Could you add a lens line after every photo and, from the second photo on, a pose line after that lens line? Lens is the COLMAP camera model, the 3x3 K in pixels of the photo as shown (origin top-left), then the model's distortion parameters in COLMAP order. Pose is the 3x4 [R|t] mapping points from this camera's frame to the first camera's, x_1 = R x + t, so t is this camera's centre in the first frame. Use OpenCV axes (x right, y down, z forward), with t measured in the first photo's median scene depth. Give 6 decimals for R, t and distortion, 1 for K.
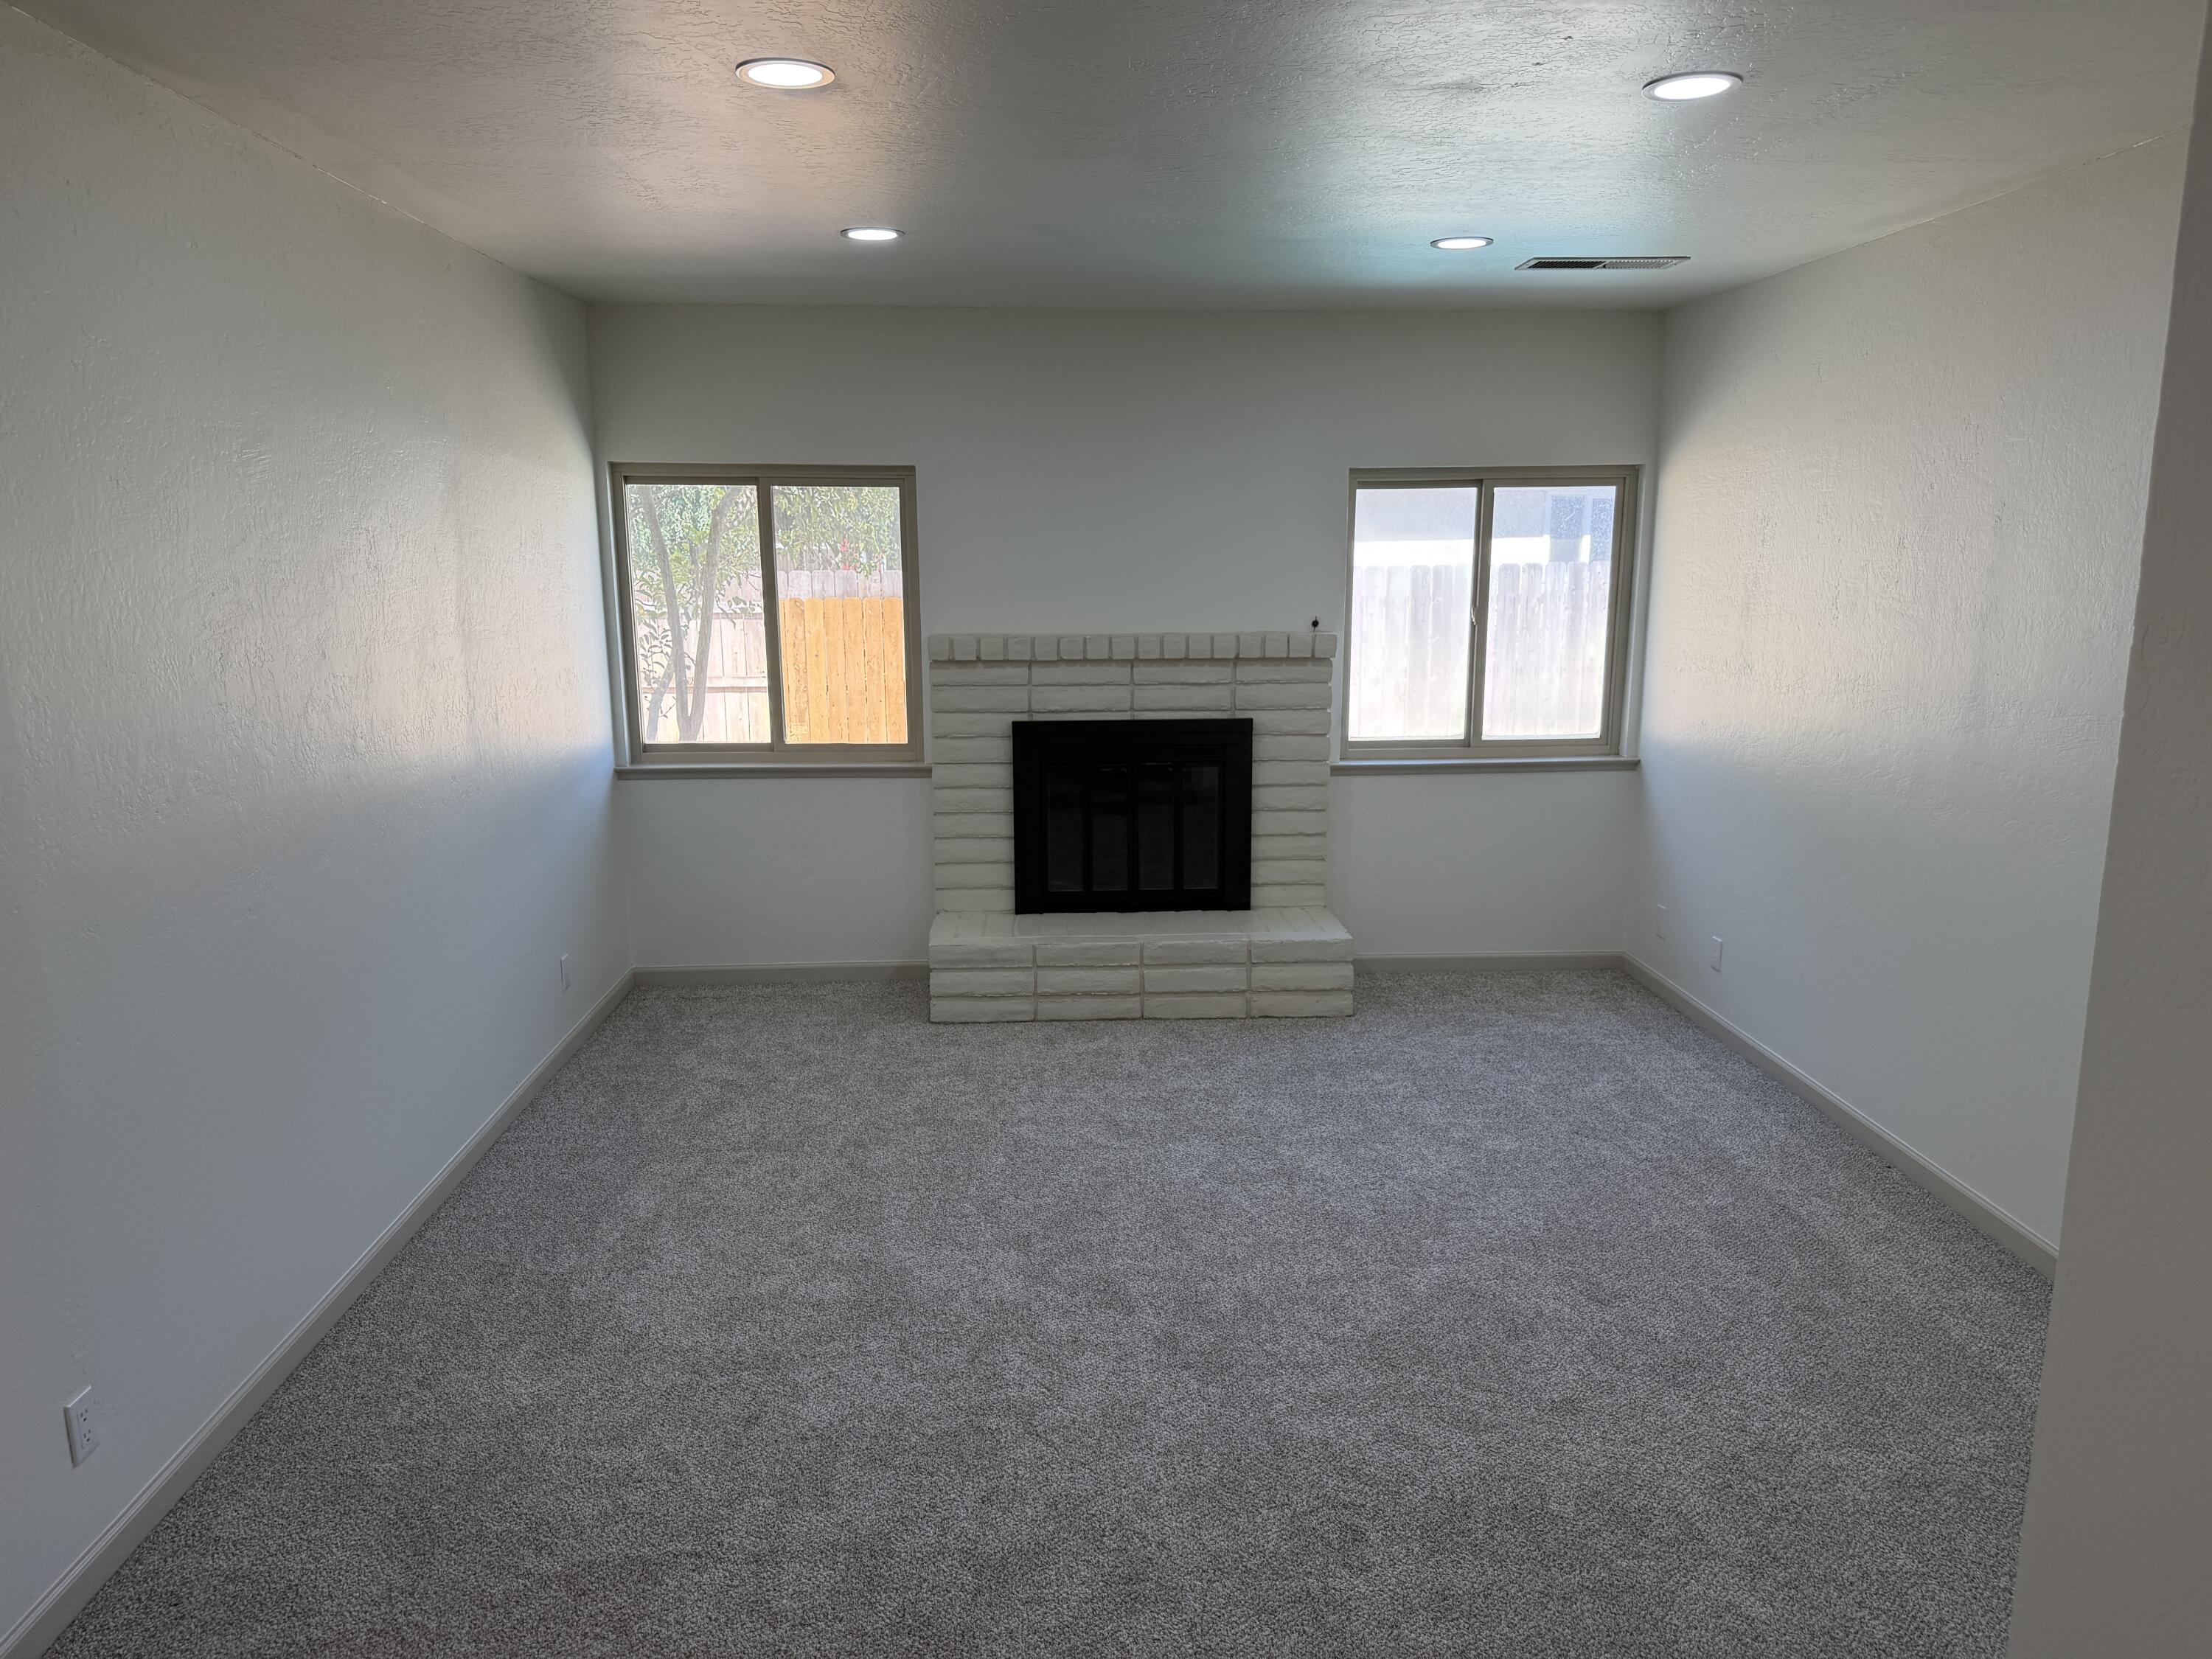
lens RADIAL K [[1539.2, 0, 1109.0], [0, 1539.2, 839.0], [0, 0, 1]] dist [0.046363, -0.008626]
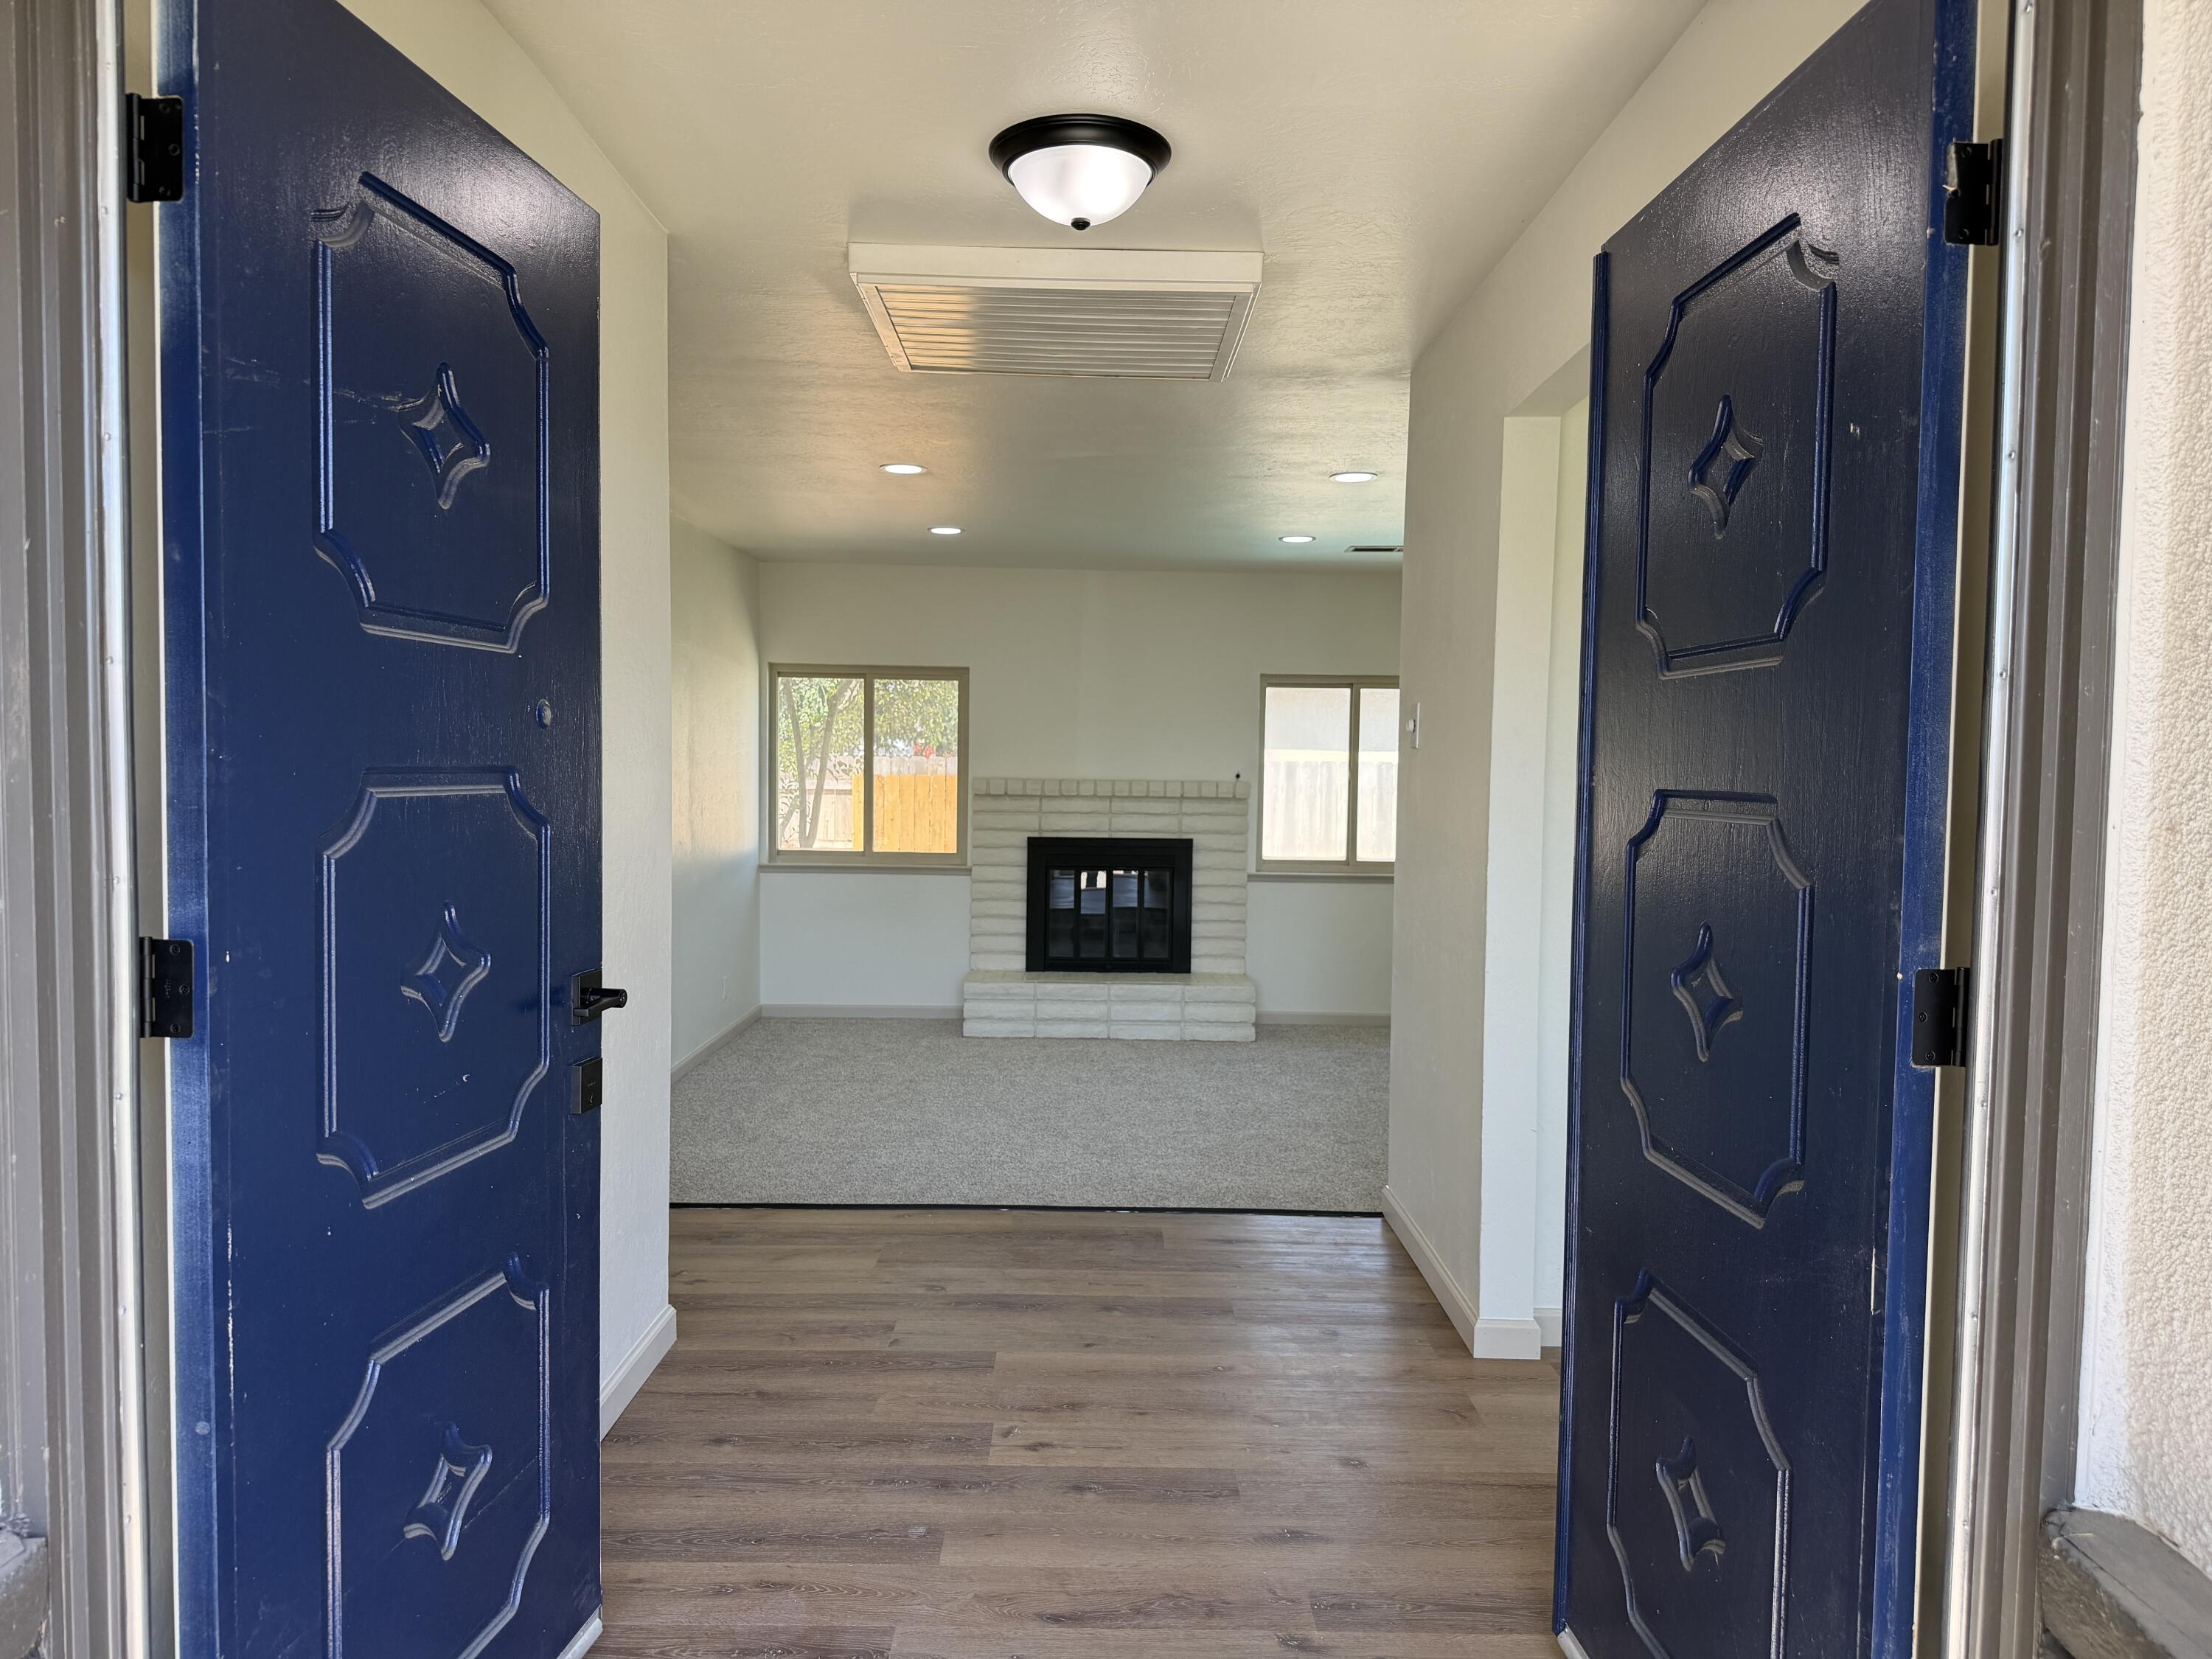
lens RADIAL K [[1539.2, 0, 1105.5], [0, 1539.2, 817.6], [0, 0, 1]] dist [0.046363, -0.008626]
pose [[0.998851, 0.019194, -0.043918, 0.073943], [-0.025762, 0.987695, -0.154257, 0.127433], [0.040417, 0.155211, 0.987054, -0.440410]]
